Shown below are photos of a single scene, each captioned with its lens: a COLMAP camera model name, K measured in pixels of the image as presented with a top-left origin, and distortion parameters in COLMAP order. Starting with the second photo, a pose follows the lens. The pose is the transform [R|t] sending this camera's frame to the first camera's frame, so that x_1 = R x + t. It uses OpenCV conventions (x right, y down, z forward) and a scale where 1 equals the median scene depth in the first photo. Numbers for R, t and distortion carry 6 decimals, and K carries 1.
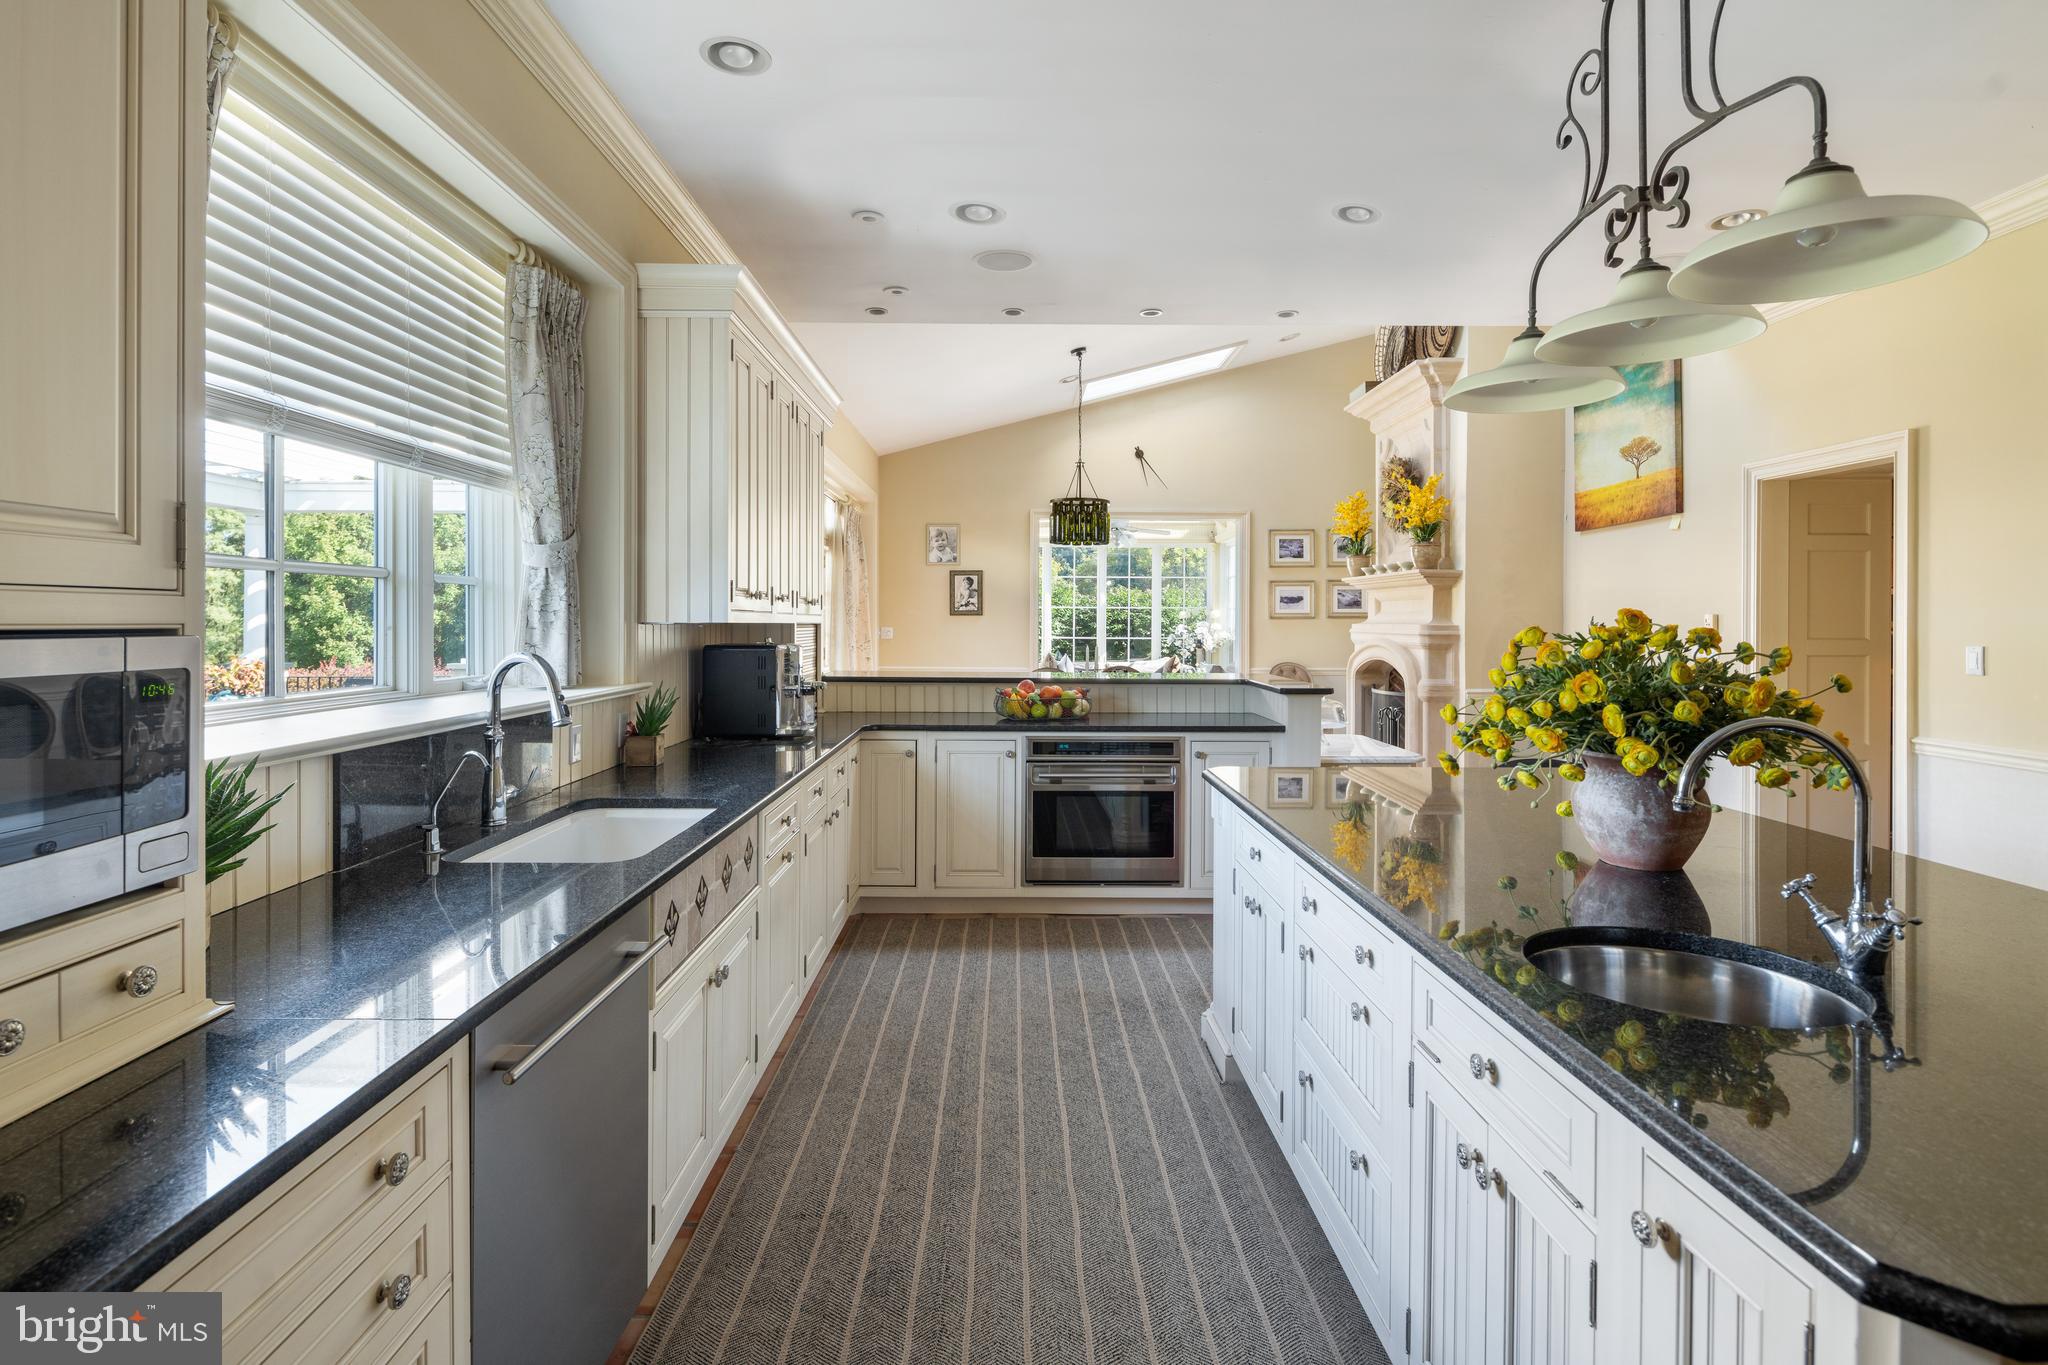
lens RADIAL K [[1005.8, 0, 1025.6], [0, 1005.8, 644.2], [0, 0, 1]] dist [-0.000310, -0.001431]
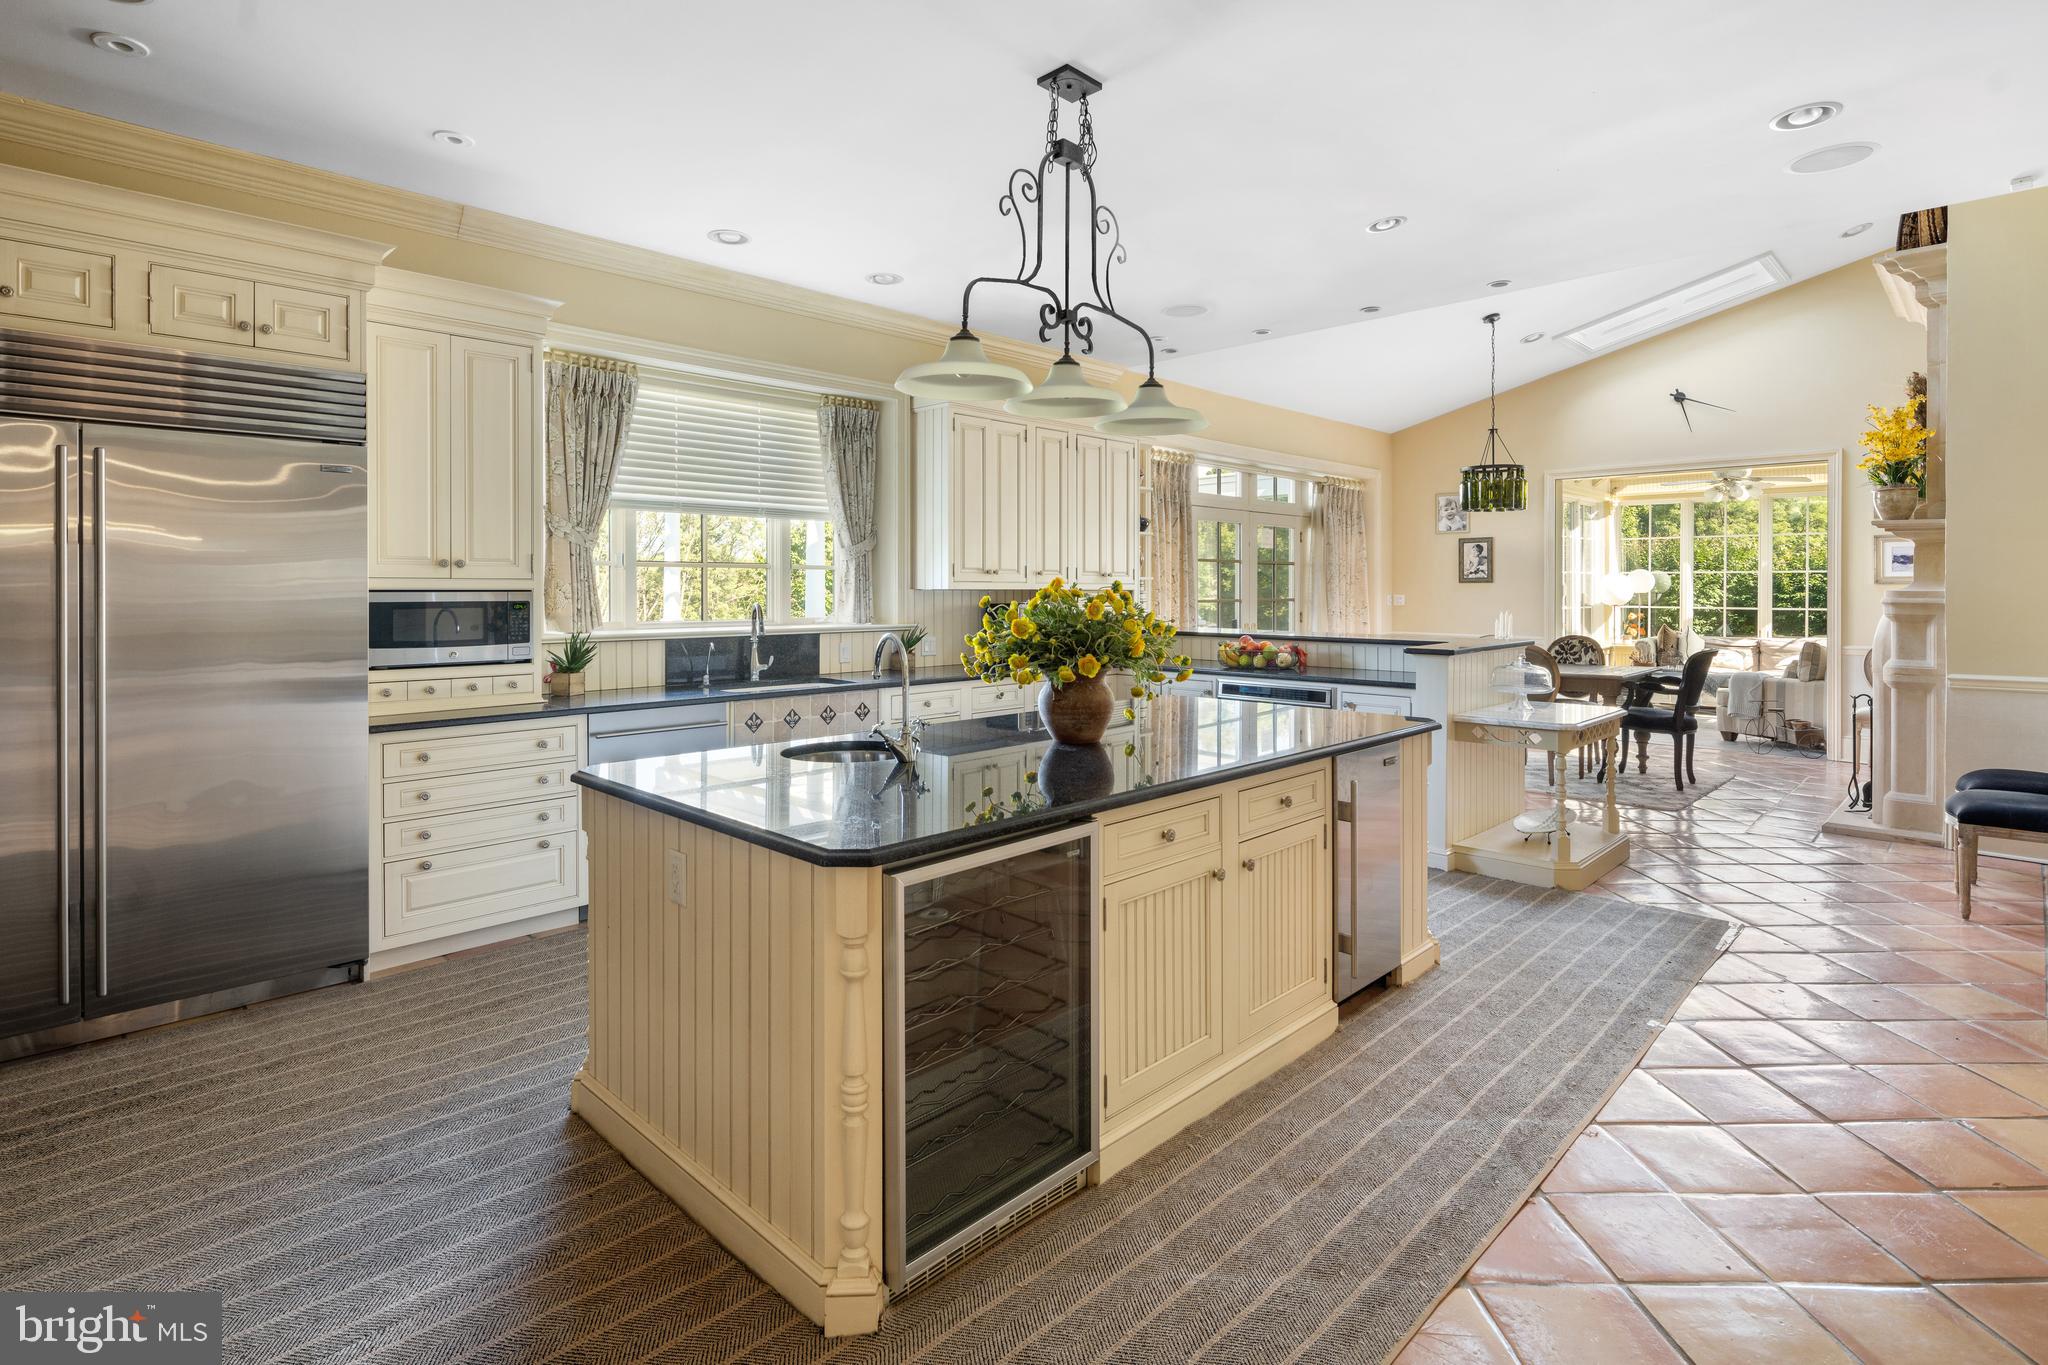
lens RADIAL K [[1019.7, 0, 1015.0], [0, 1019.7, 602.0], [0, 0, 1]] dist [0.002433, 0.000046]
pose [[0.700232, 0.005195, -0.713897, 0.345032], [-0.013773, 0.999886, -0.006233, 0.003150], [0.713783, 0.014197, 0.700223, -0.036669]]
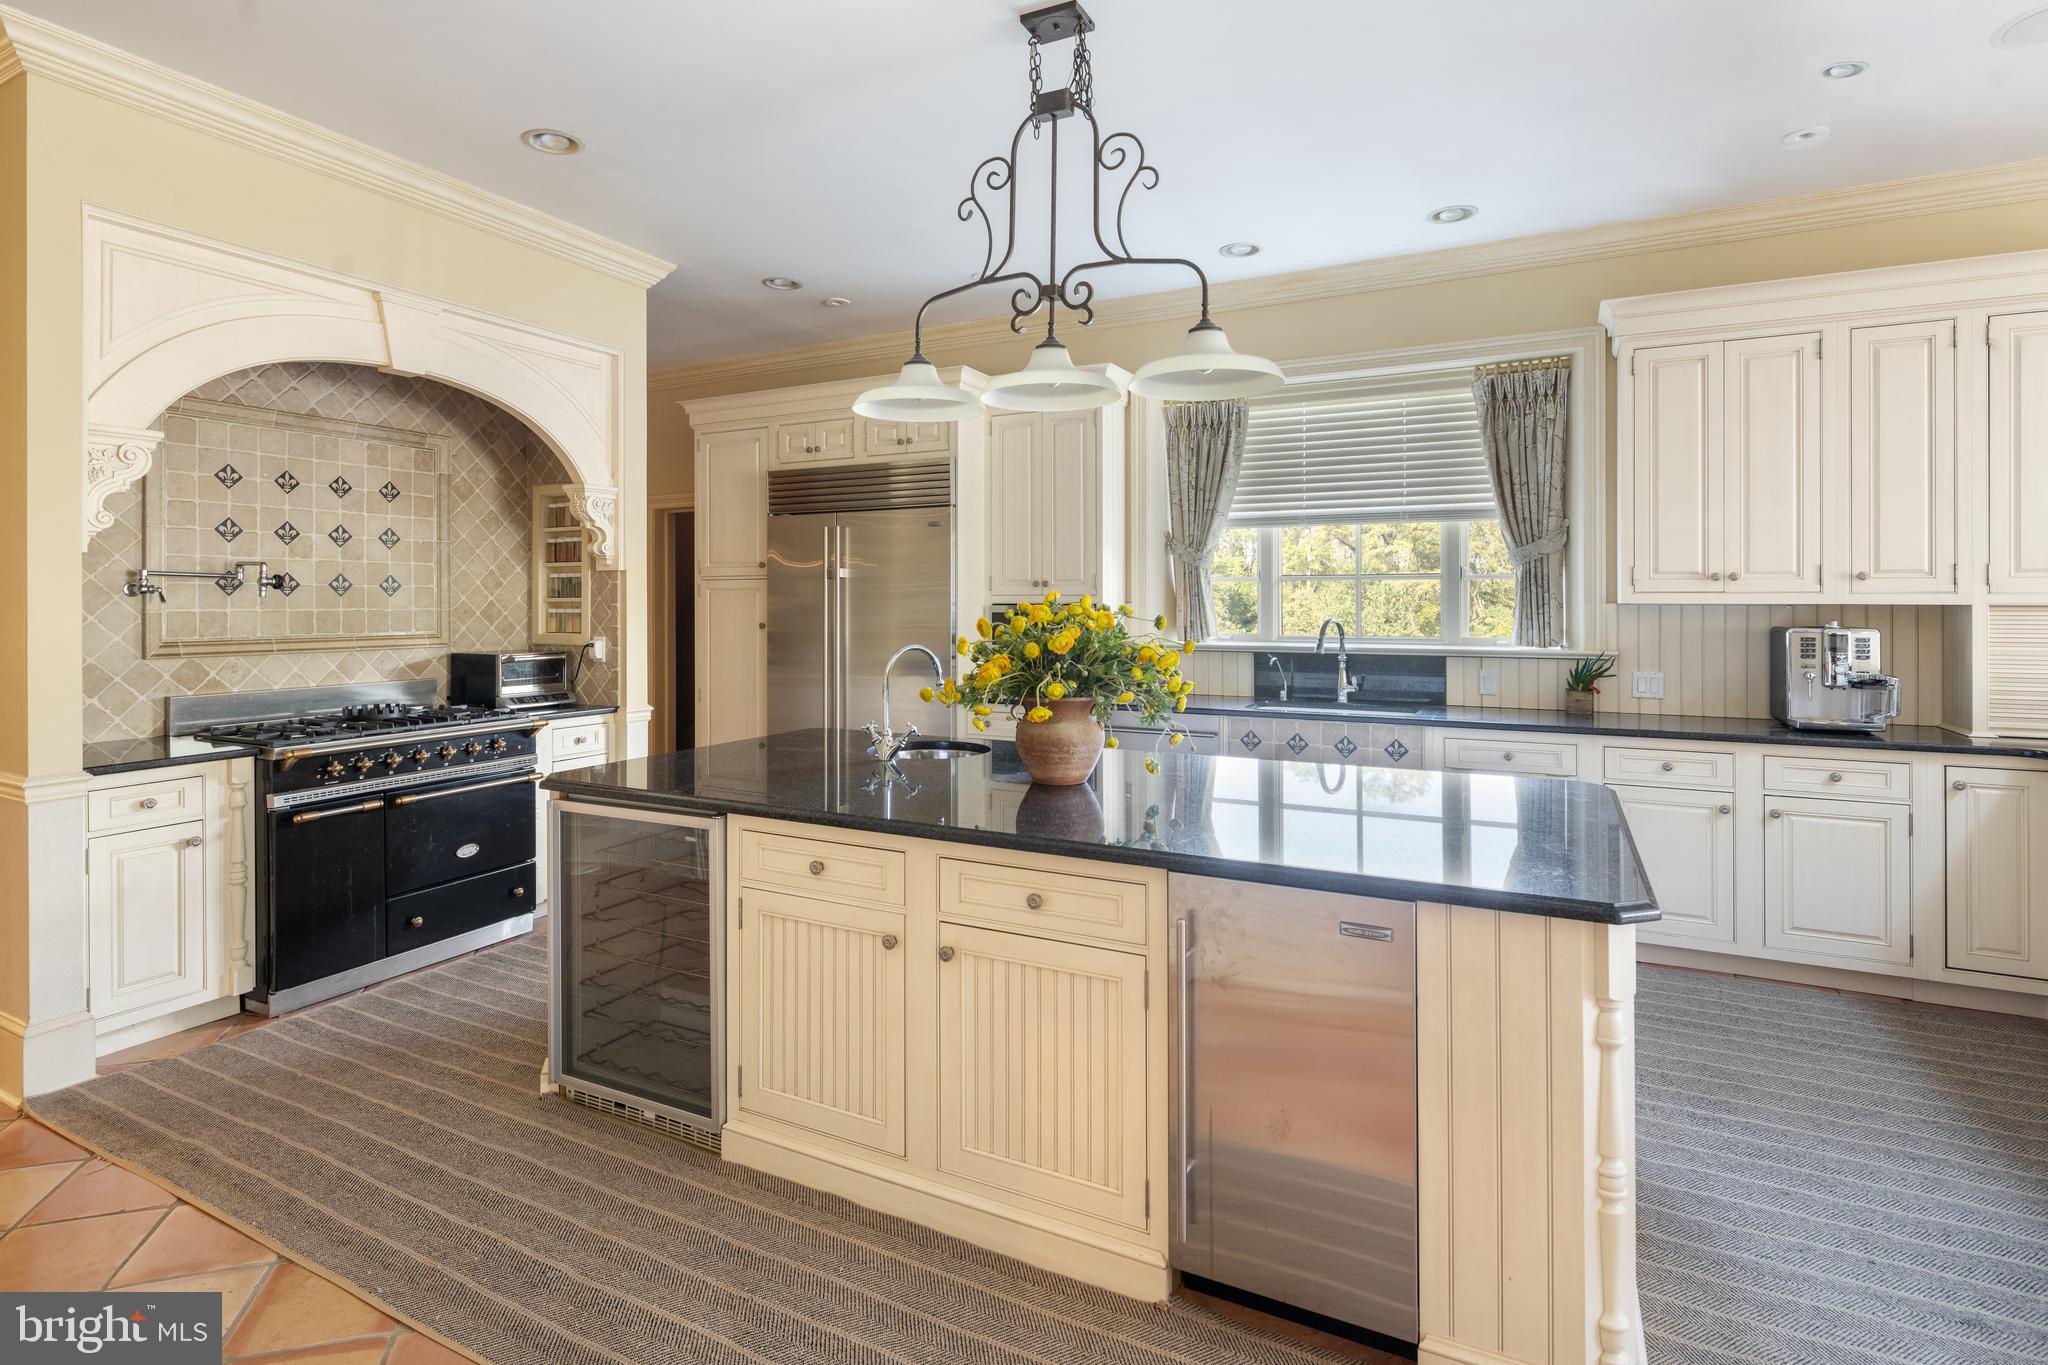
lens RADIAL K [[1018.3, 0, 994.1], [0, 1018.3, 603.8], [0, 0, 1]] dist [0.041797, 0.000050]
pose [[-0.481856, -0.004539, -0.876239, 0.383229], [-0.025531, 0.999635, 0.008862, -0.004793], [0.875879, 0.026642, -0.481796, 0.328251]]
